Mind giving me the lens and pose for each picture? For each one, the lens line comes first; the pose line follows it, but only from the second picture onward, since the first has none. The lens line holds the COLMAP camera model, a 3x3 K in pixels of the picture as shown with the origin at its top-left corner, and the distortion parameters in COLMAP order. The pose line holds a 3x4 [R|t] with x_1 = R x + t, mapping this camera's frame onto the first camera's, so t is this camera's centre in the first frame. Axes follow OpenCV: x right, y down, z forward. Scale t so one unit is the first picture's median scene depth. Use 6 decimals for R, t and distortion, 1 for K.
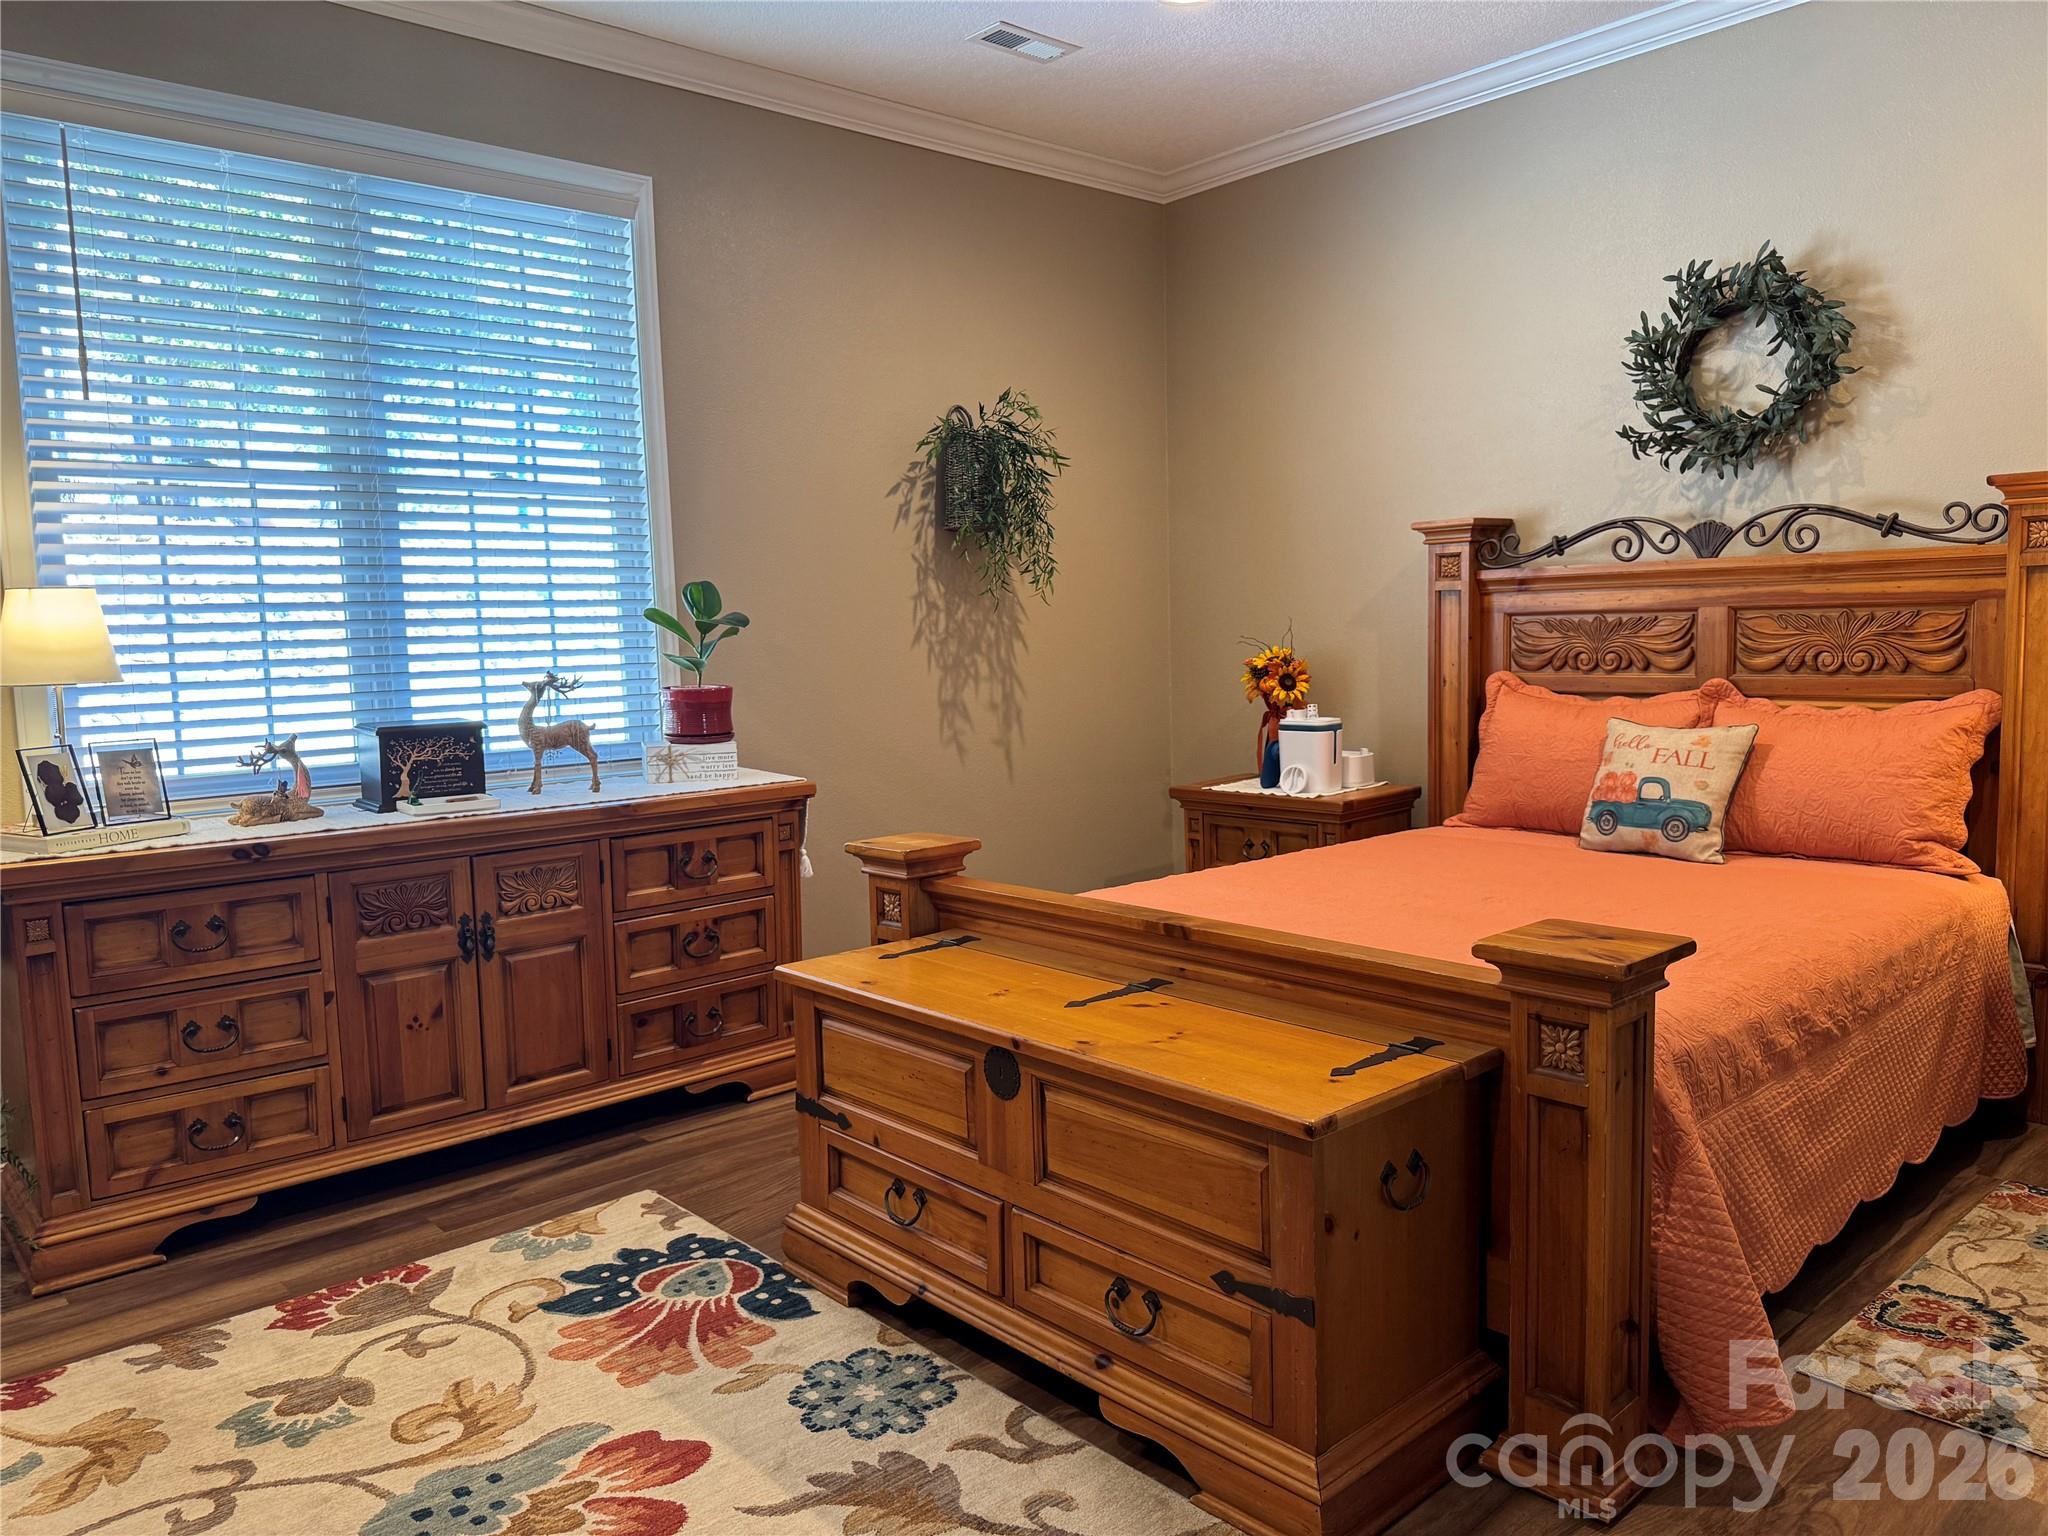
lens RADIAL K [[1457.0, 0, 1022.1], [0, 1457.0, 728.4], [0, 0, 1]] dist [0.103465, -0.187205]
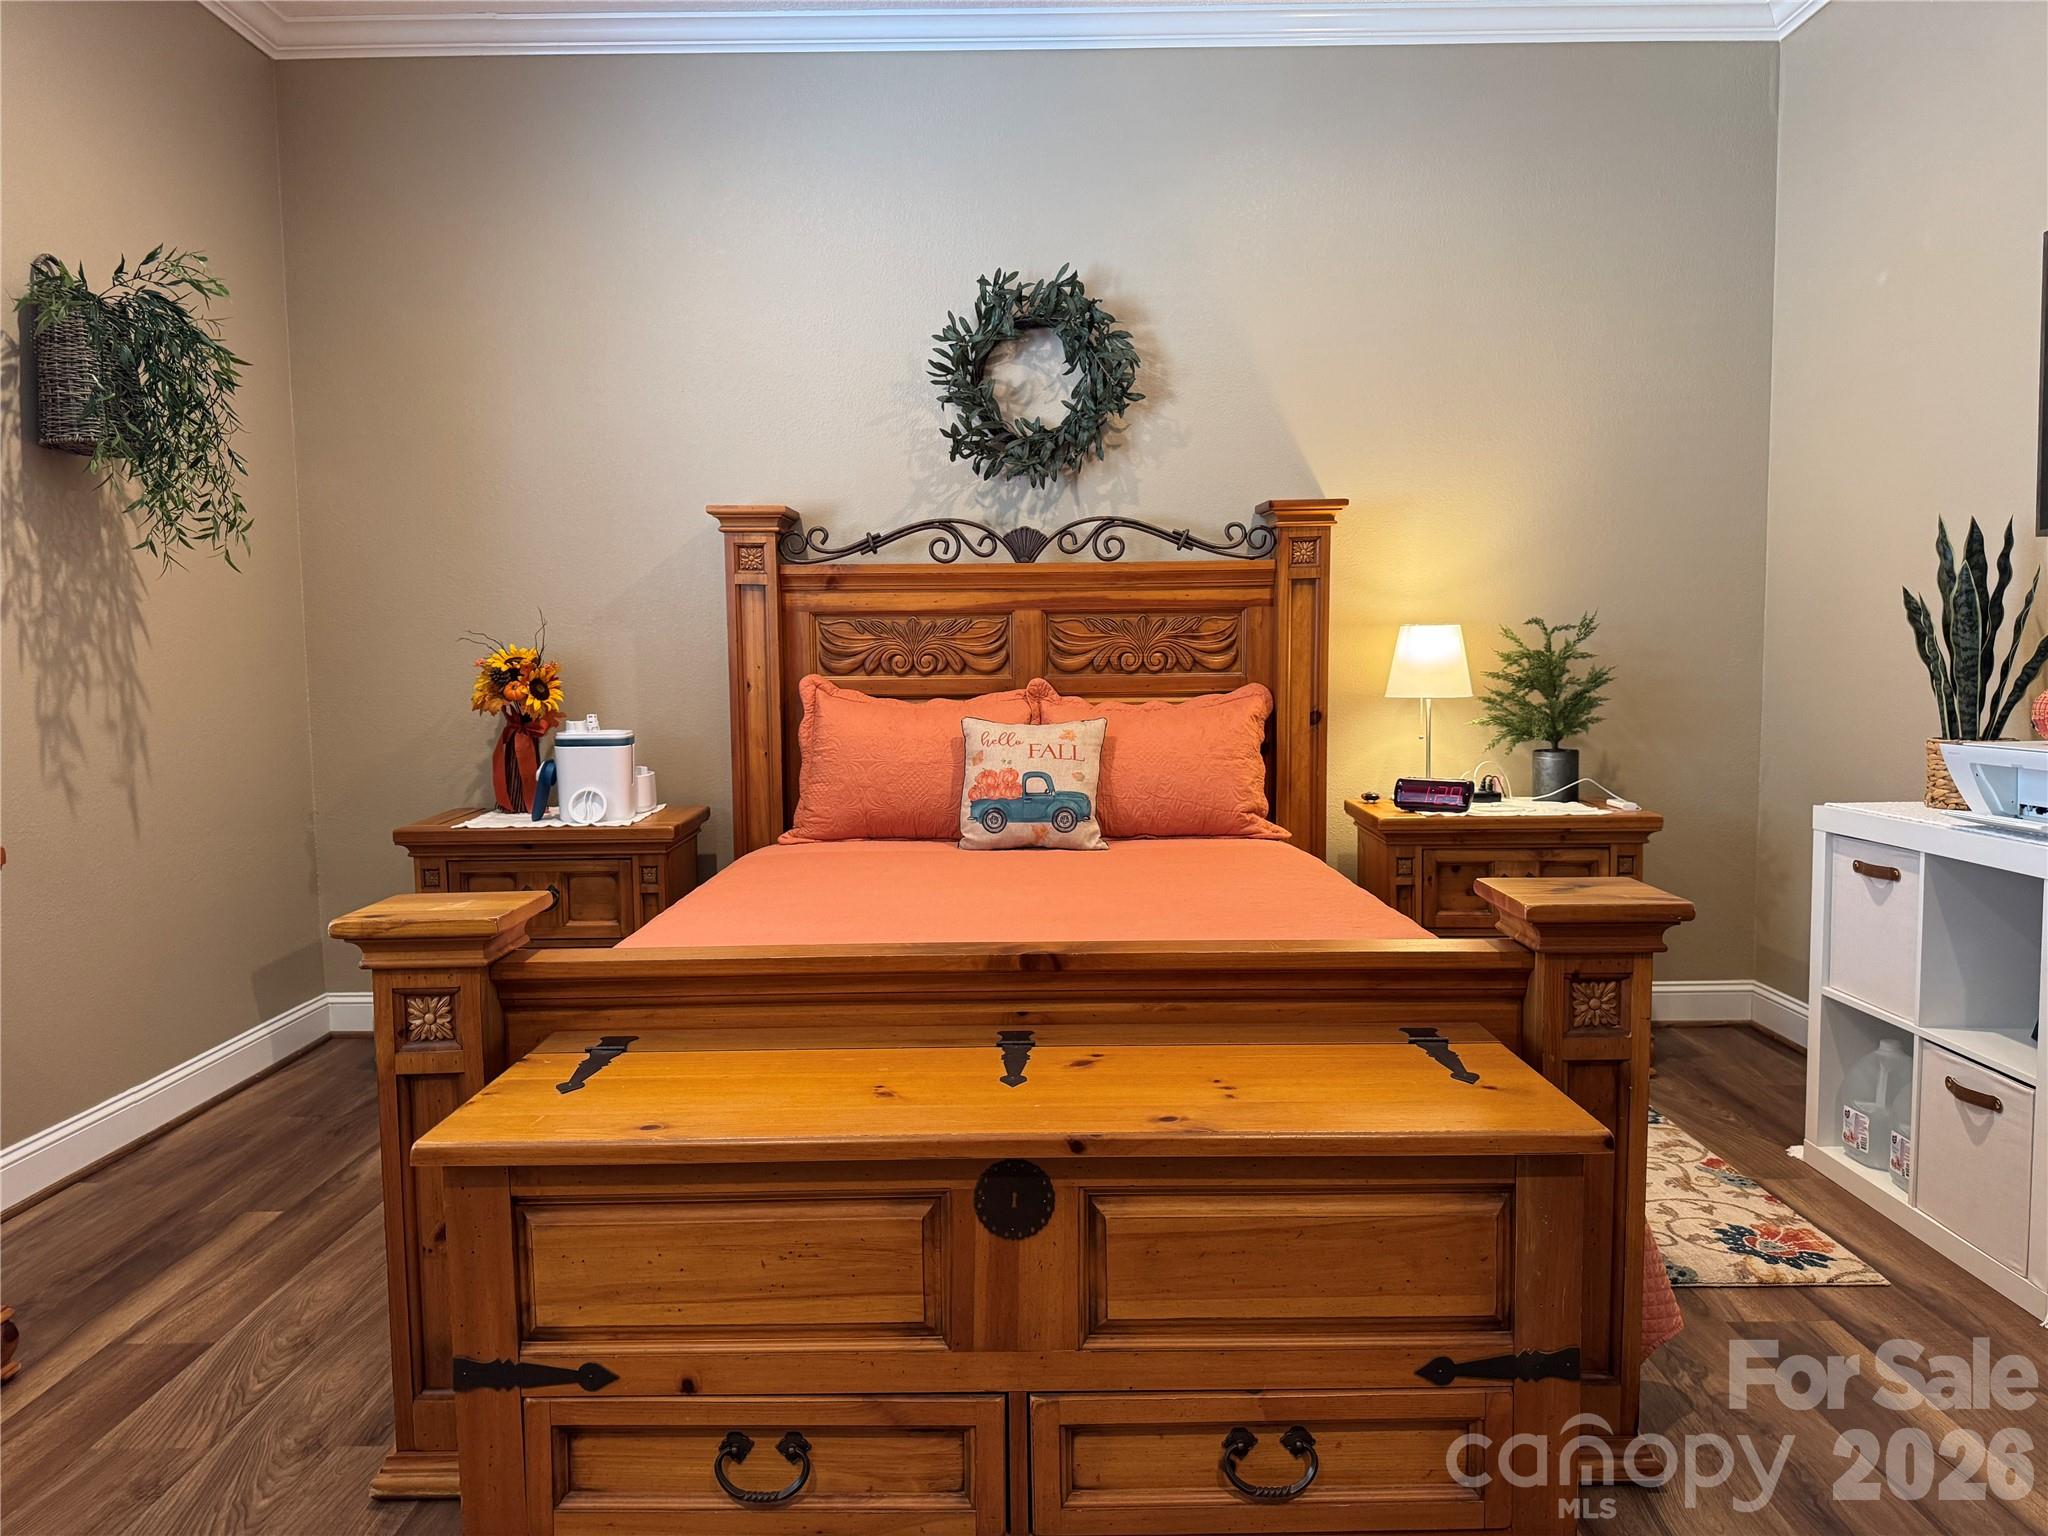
lens RADIAL K [[1432.3, 0, 1024.0], [0, 1432.3, 768.0], [0, 0, 1]] dist [0.112571, -0.168194]
pose [[0.663649, -0.036086, 0.747174, -0.297529], [0.044113, 0.998985, 0.009066, 0.020060], [-0.746743, 0.026943, 0.664567, 0.332371]]
